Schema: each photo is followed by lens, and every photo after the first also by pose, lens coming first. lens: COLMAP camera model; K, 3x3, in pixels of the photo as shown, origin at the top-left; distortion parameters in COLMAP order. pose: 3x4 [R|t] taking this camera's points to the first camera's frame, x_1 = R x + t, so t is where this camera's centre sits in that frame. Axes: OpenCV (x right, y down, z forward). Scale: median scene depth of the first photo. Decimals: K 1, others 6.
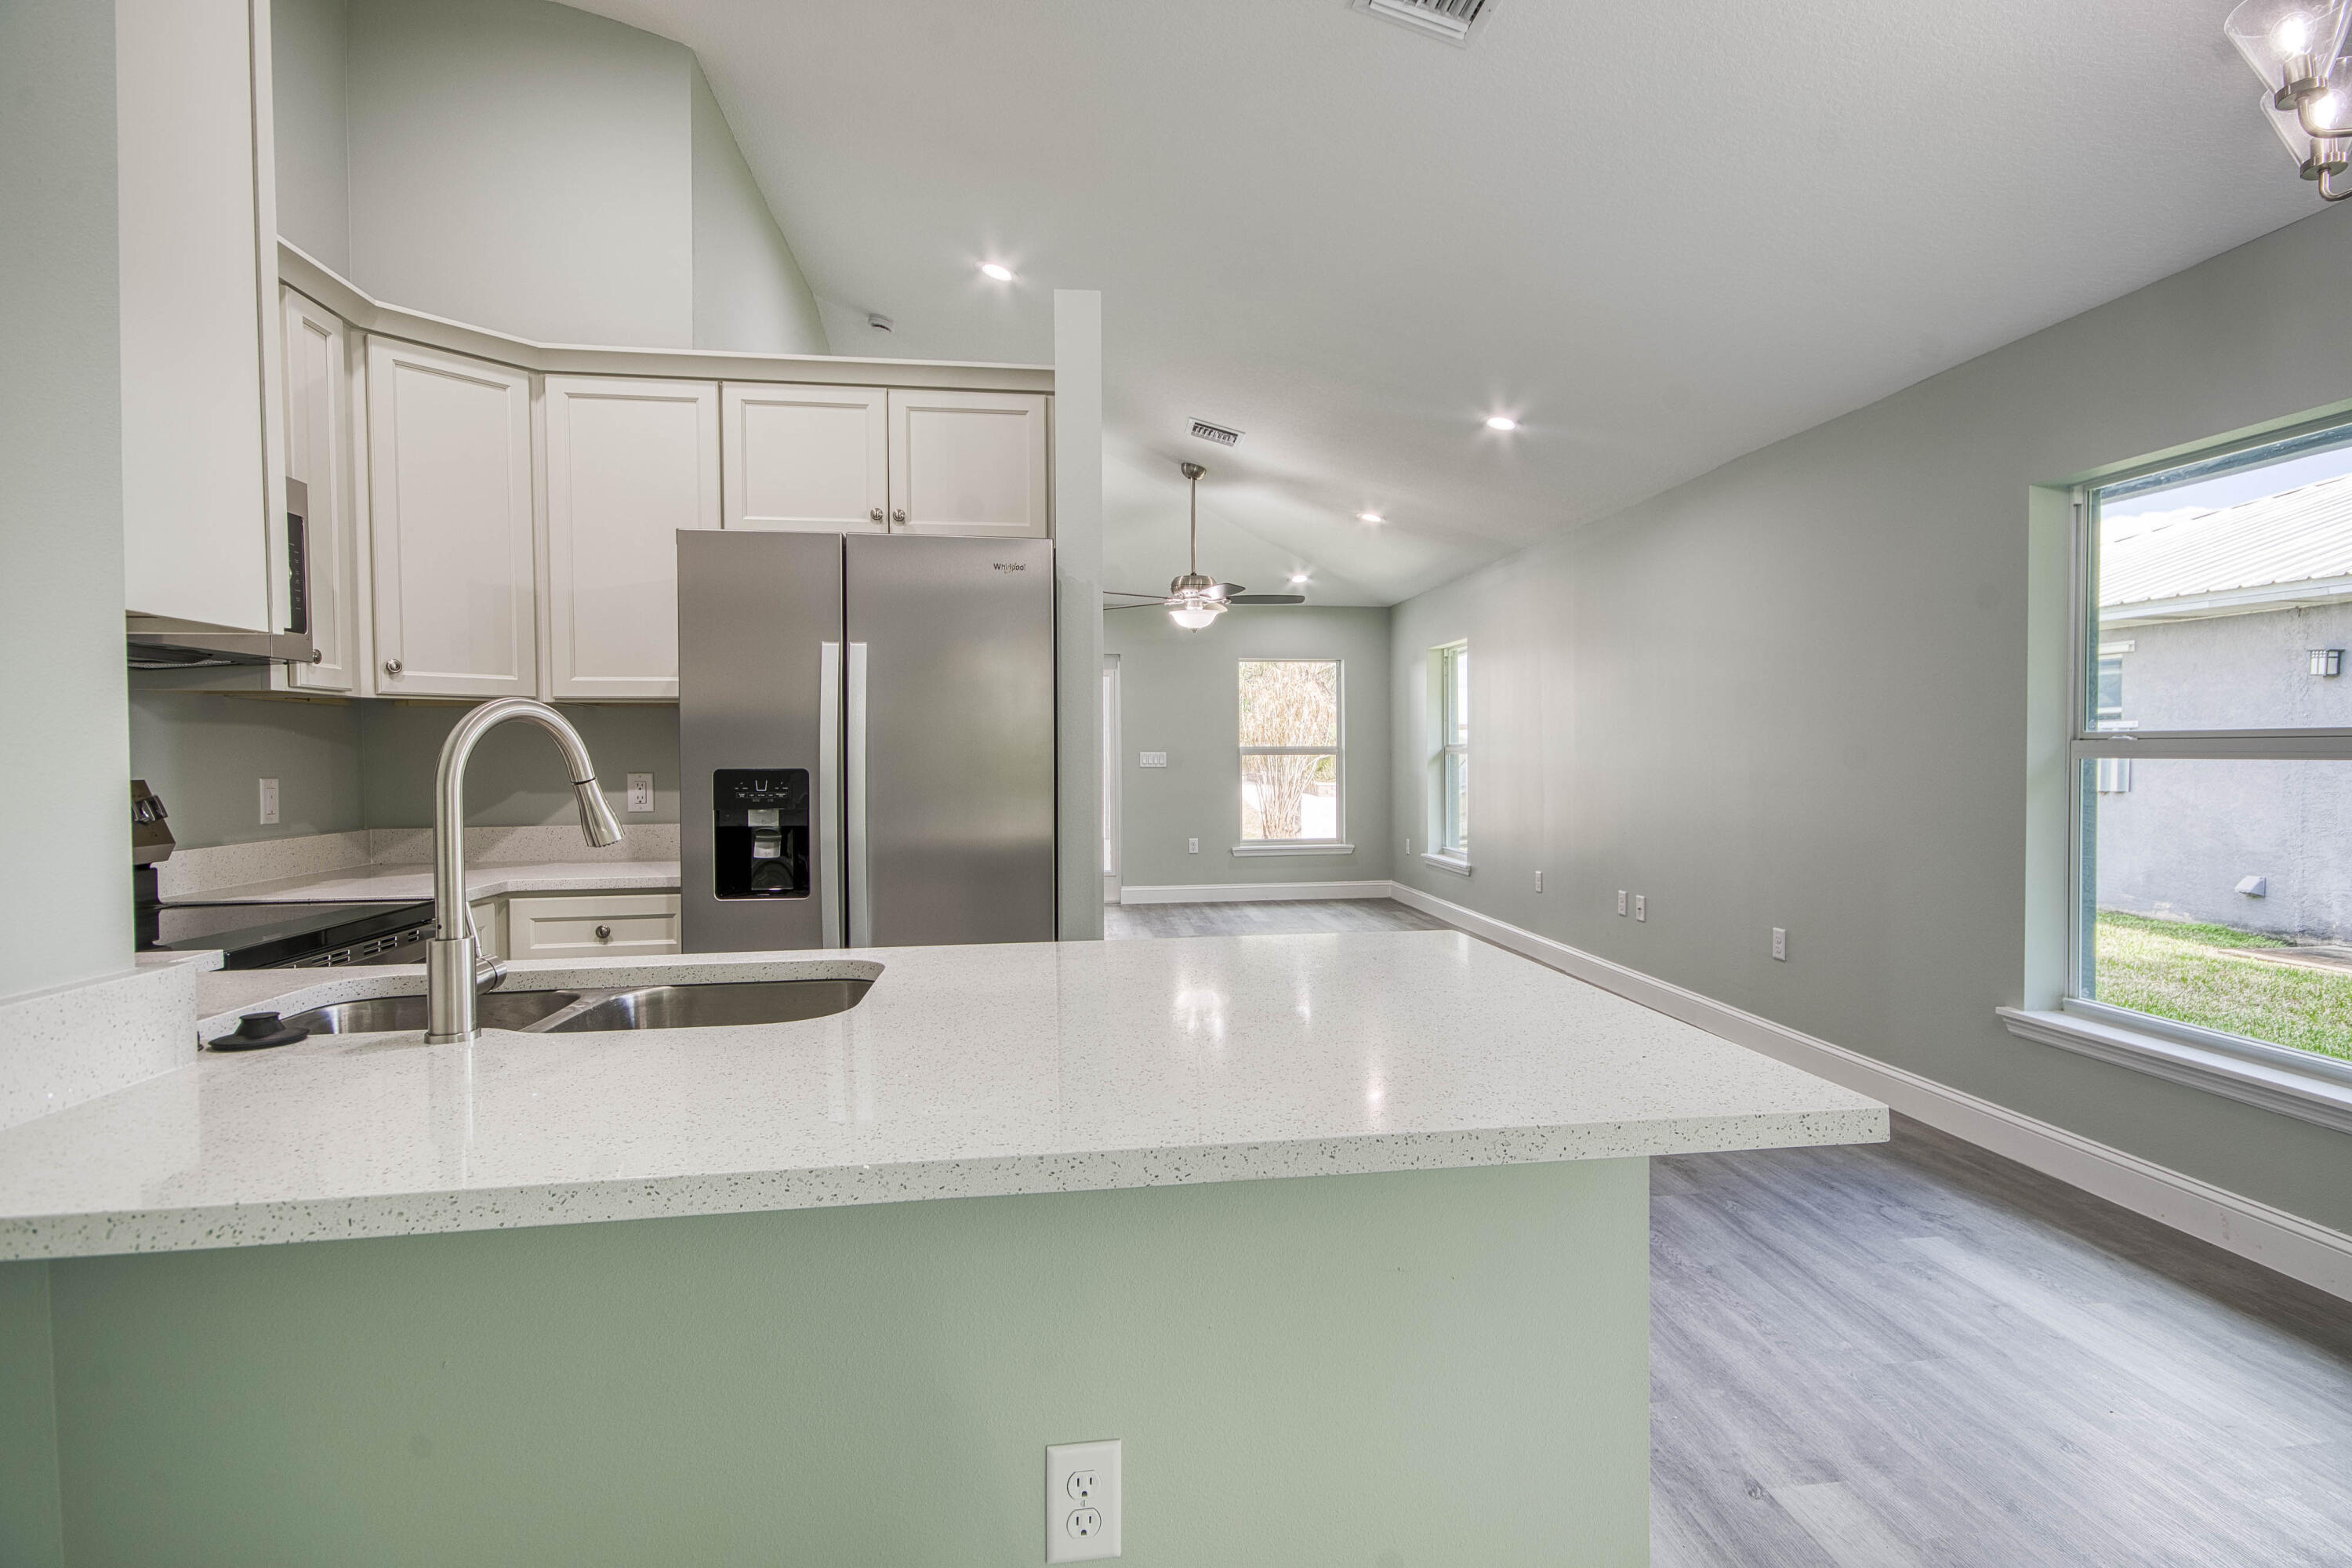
lens RADIAL K [[1211.2, 0, 1237.6], [0, 1211.2, 780.4], [0, 0, 1]] dist [0.004564, 0.008388]
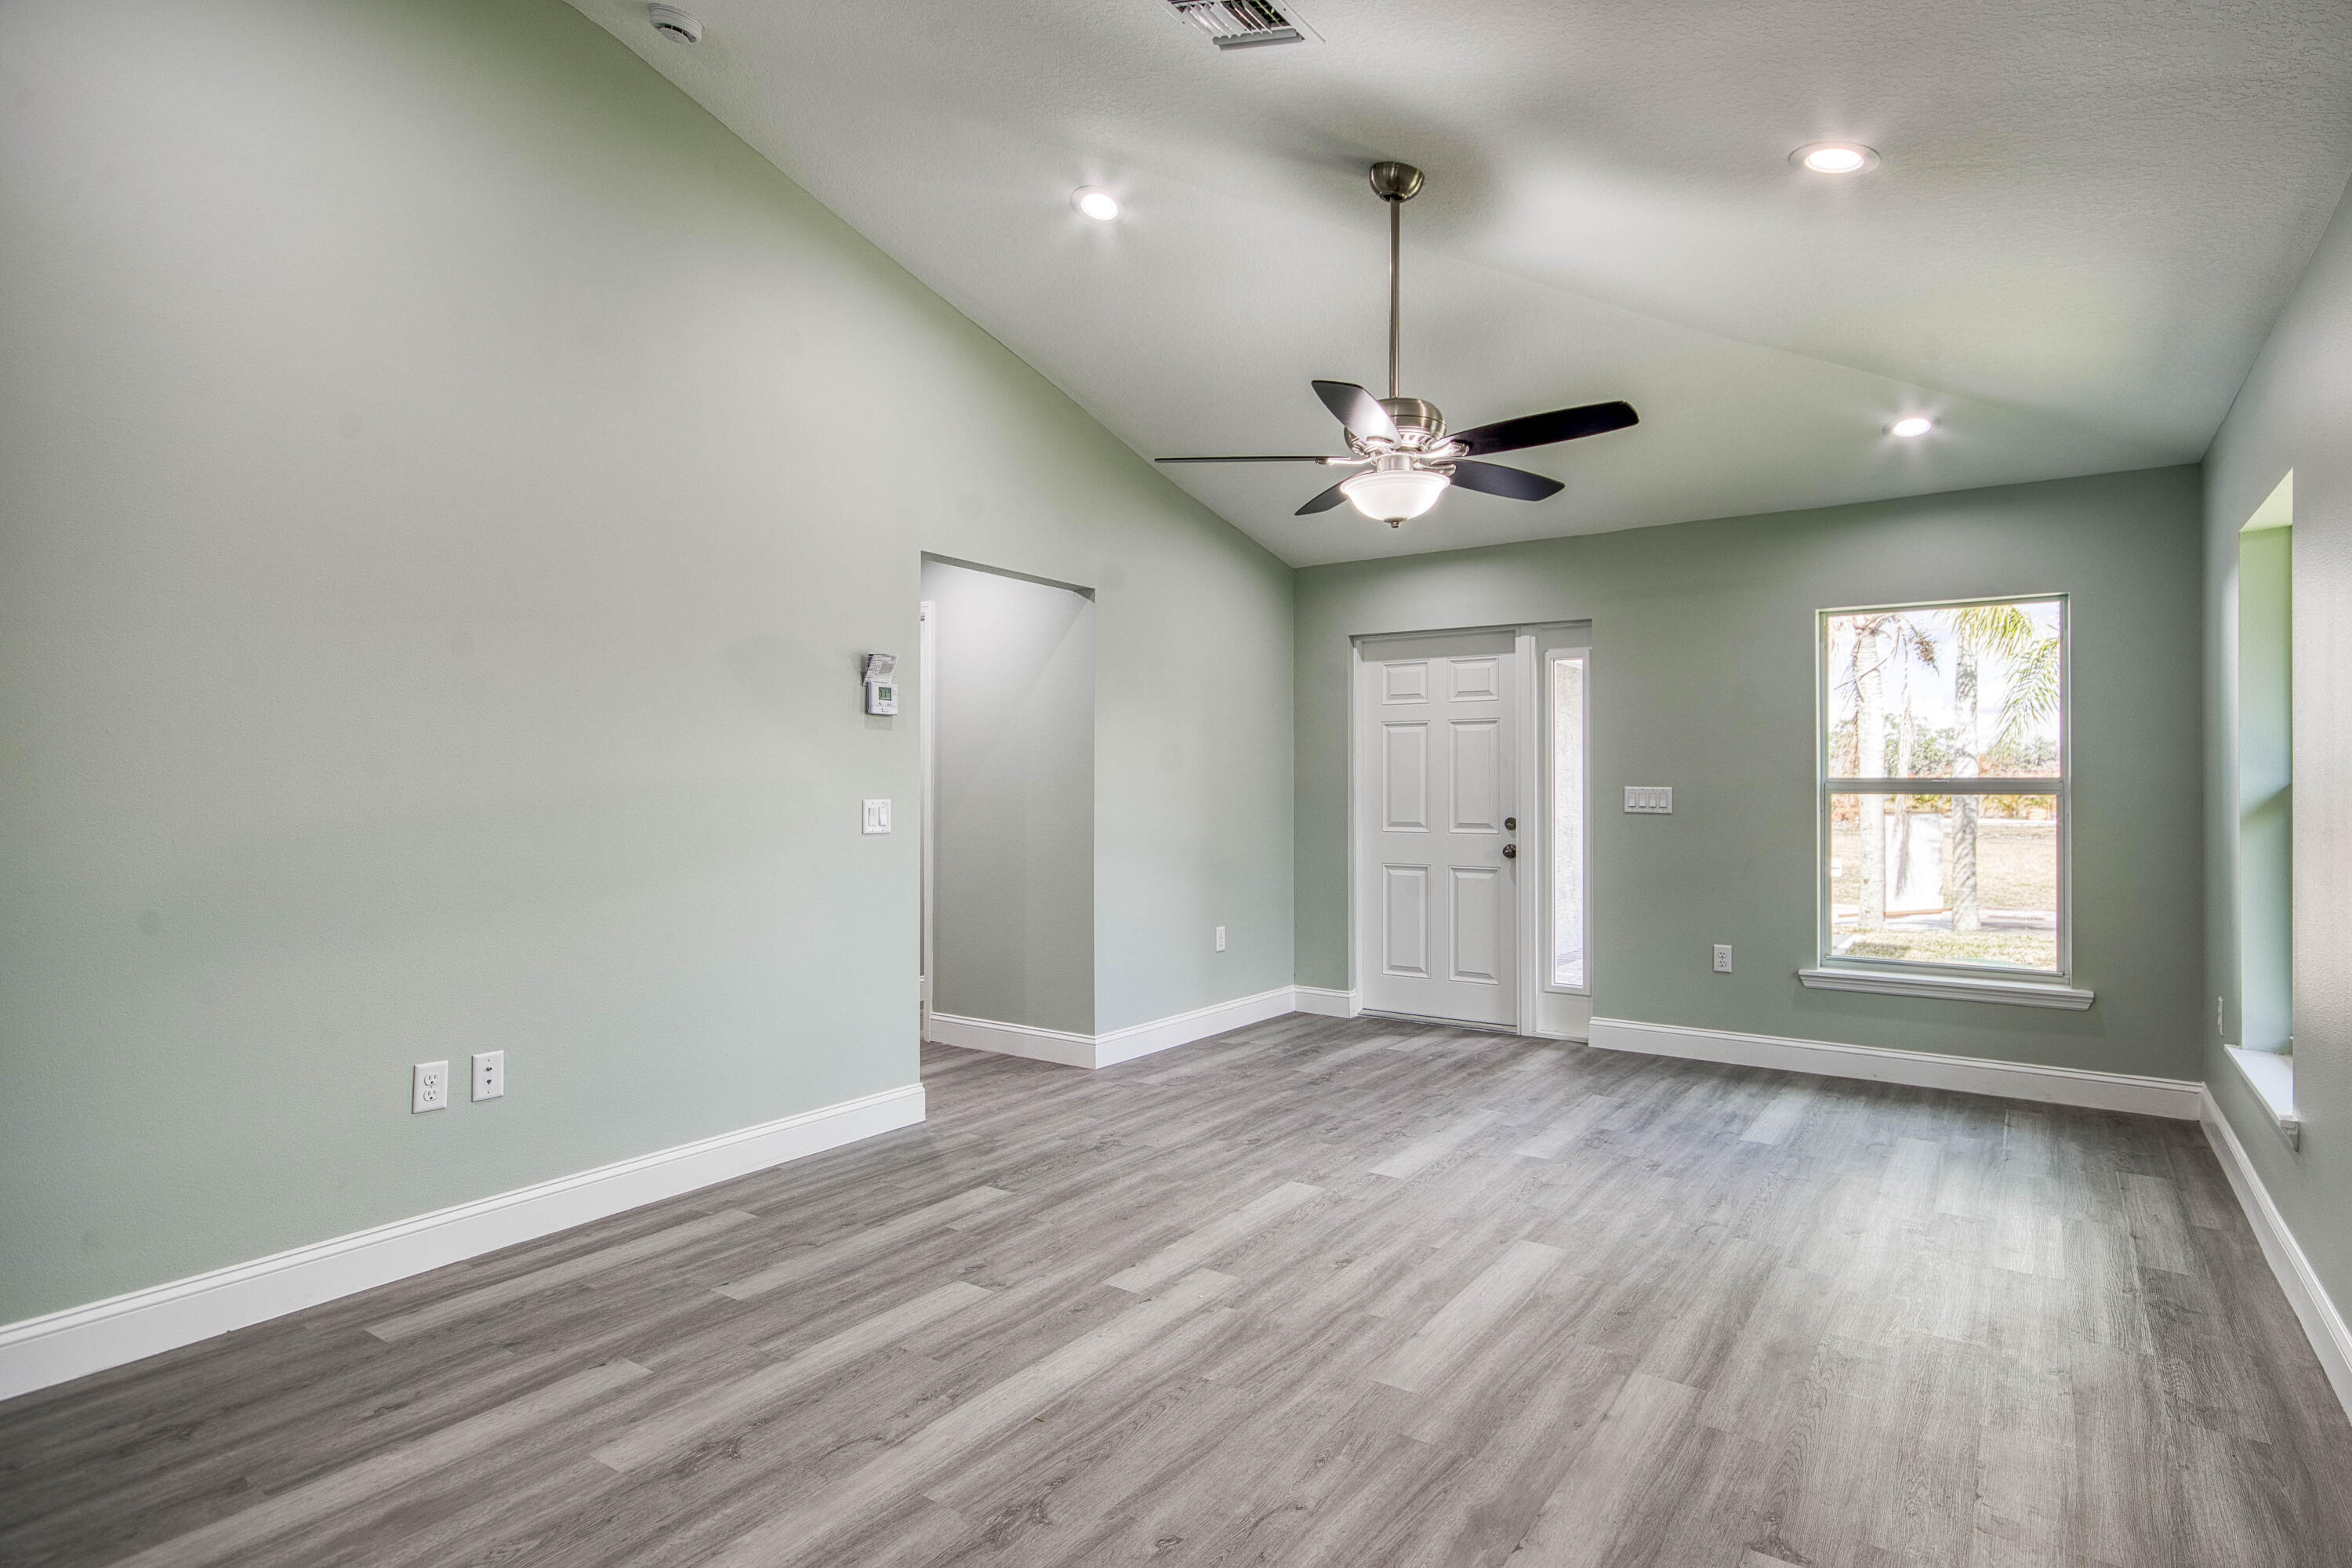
lens RADIAL K [[1211.2, 0, 1237.6], [0, 1211.2, 780.4], [0, 0, 1]] dist [0.004564, 0.008388]
pose [[0.743024, 0.003341, -0.669257, 0.284808], [-0.021242, 0.999601, -0.018593, -0.019400], [0.668928, 0.028032, 0.742799, 0.766710]]
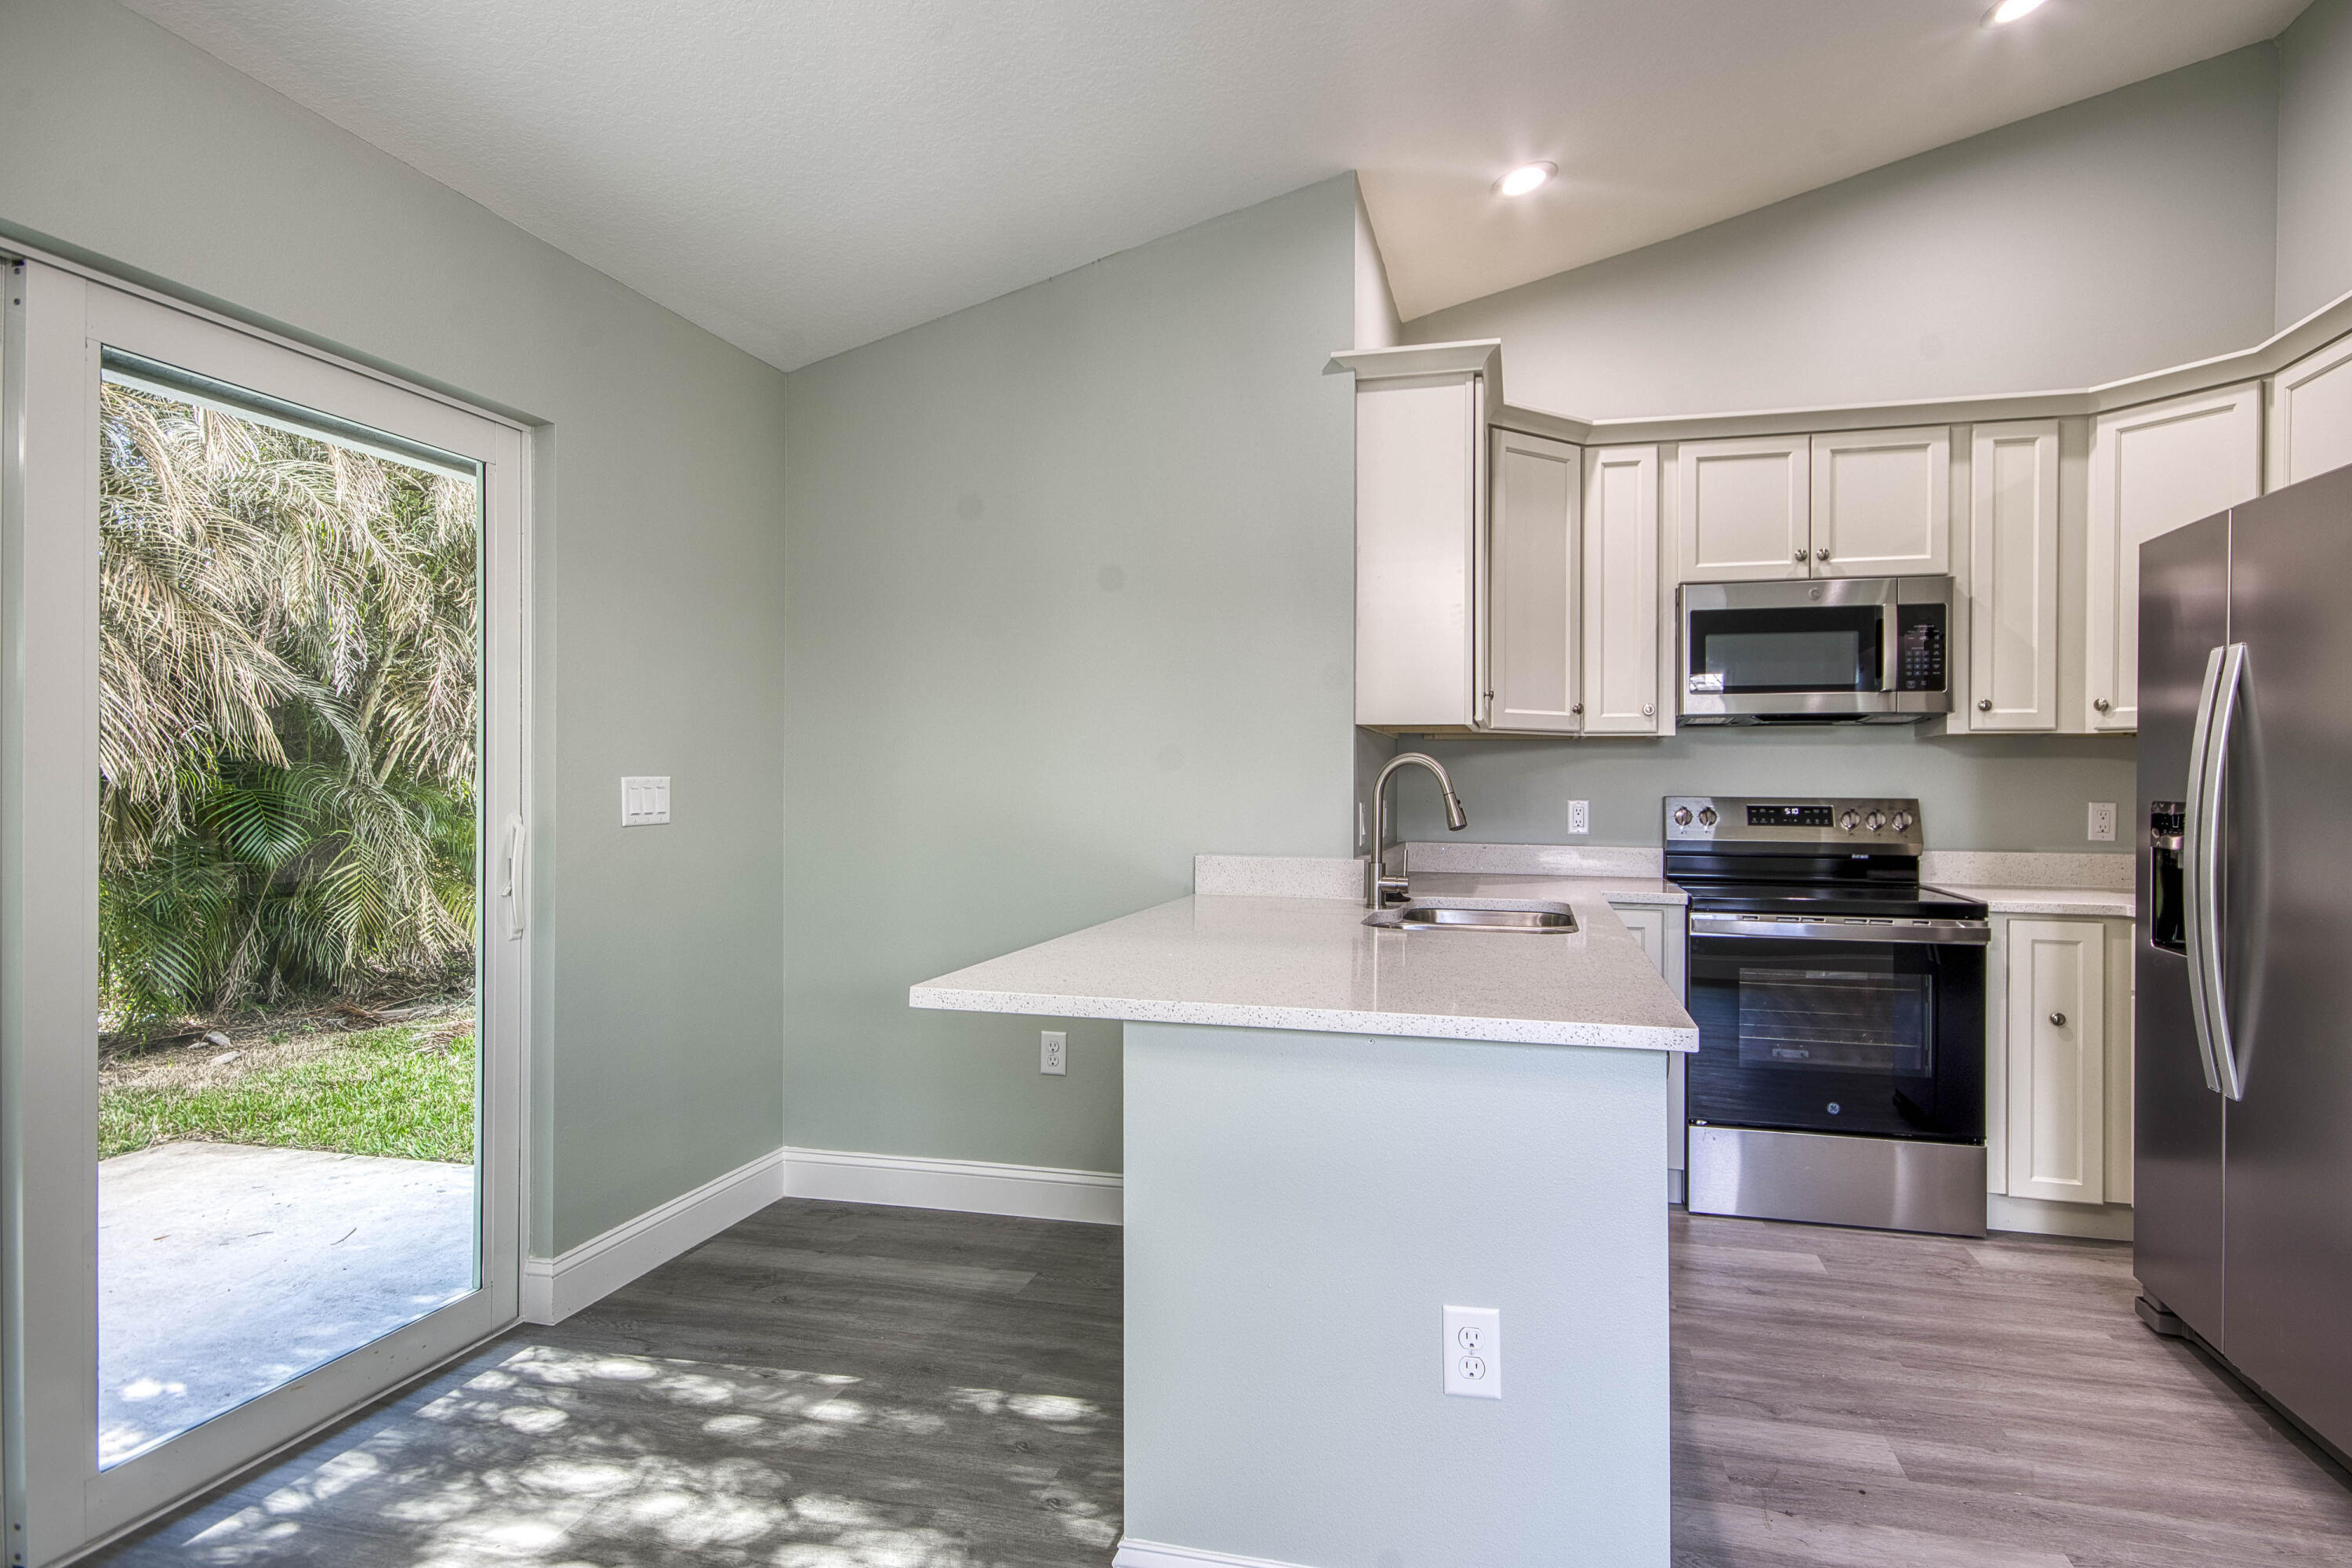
lens RADIAL K [[1211.2, 0, 1237.6], [0, 1211.2, 780.4], [0, 0, 1]] dist [0.004564, 0.008388]
pose [[-0.379161, 0.004497, -0.925320, 0.343728], [-0.025224, 0.999566, 0.015194, -0.011142], [0.924987, 0.029101, -0.378883, 0.365152]]
